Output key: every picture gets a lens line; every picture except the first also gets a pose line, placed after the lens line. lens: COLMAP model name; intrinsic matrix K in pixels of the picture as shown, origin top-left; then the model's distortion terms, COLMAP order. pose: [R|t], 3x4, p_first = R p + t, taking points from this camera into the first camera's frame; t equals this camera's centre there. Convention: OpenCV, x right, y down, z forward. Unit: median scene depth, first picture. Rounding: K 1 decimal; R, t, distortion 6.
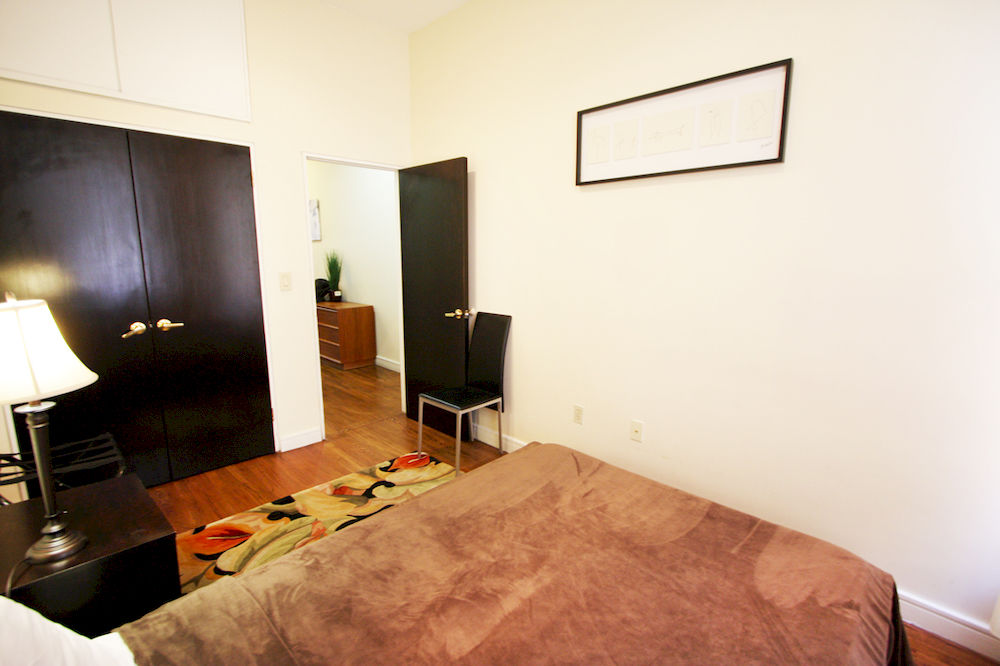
lens RADIAL K [[460.6, 0, 499.3], [0, 460.6, 336.1], [0, 0, 1]] dist [-0.016542, 0.001626]
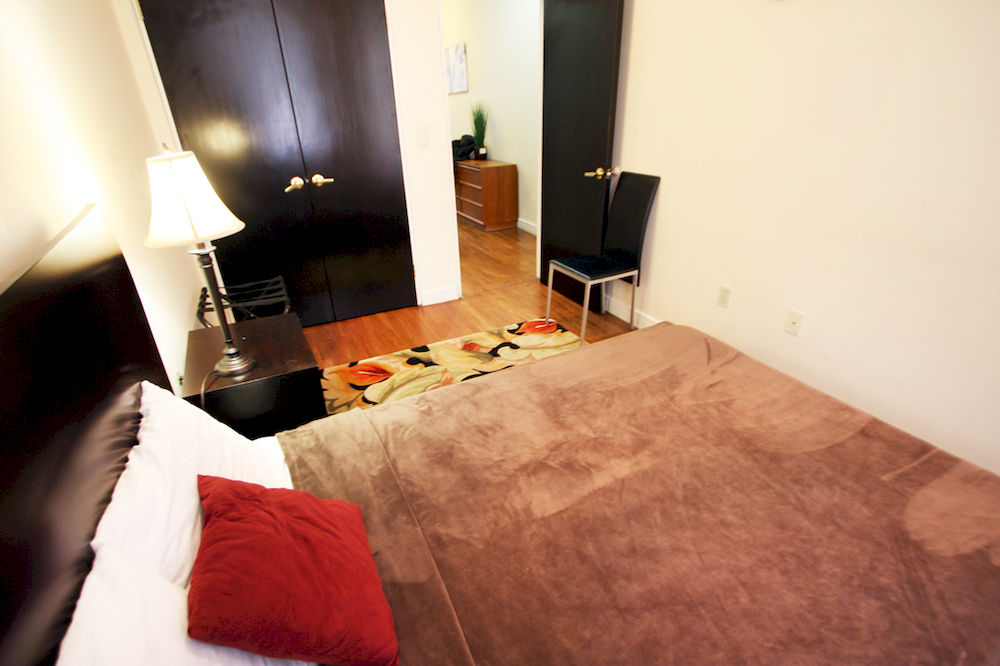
lens RADIAL K [[460.6, 0, 501.3], [0, 460.6, 335.7], [0, 0, 1]] dist [-0.016542, 0.001626]
pose [[0.947926, 0.117072, -0.296193, 0.059983], [-0.028699, 0.957605, 0.286650, 0.006183], [0.317195, -0.263222, 0.911099, 0.085743]]
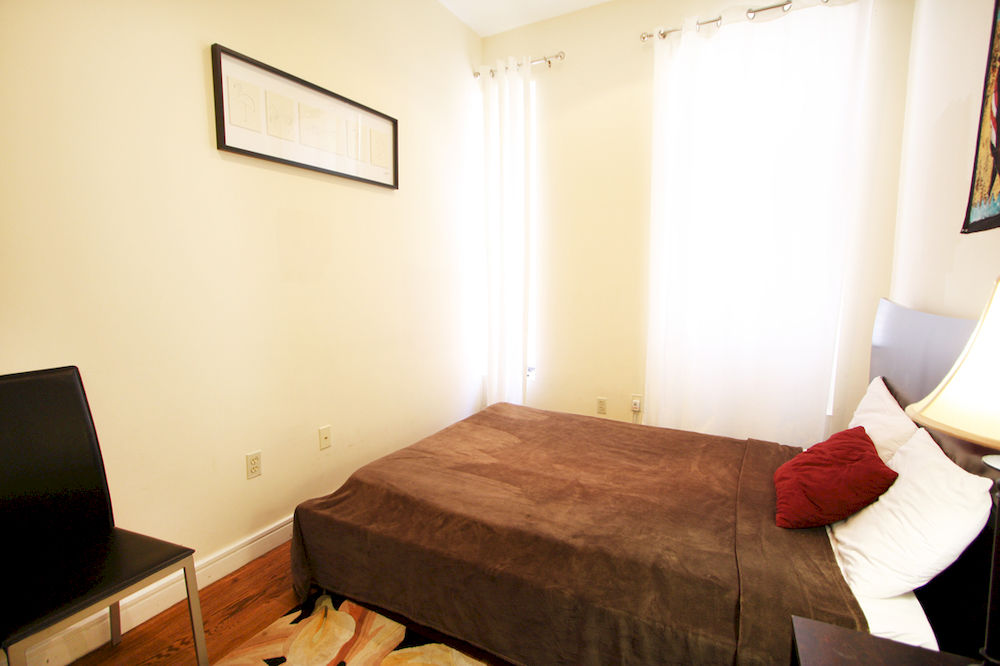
lens RADIAL K [[460.6, 0, 502.4], [0, 460.6, 330.5], [0, 0, 1]] dist [-0.016542, 0.001626]
pose [[-0.261790, -0.114477, 0.958311, -1.010621], [0.182988, 0.969042, 0.165747, -0.143835], [-0.947619, 0.218750, -0.232738, 1.250160]]
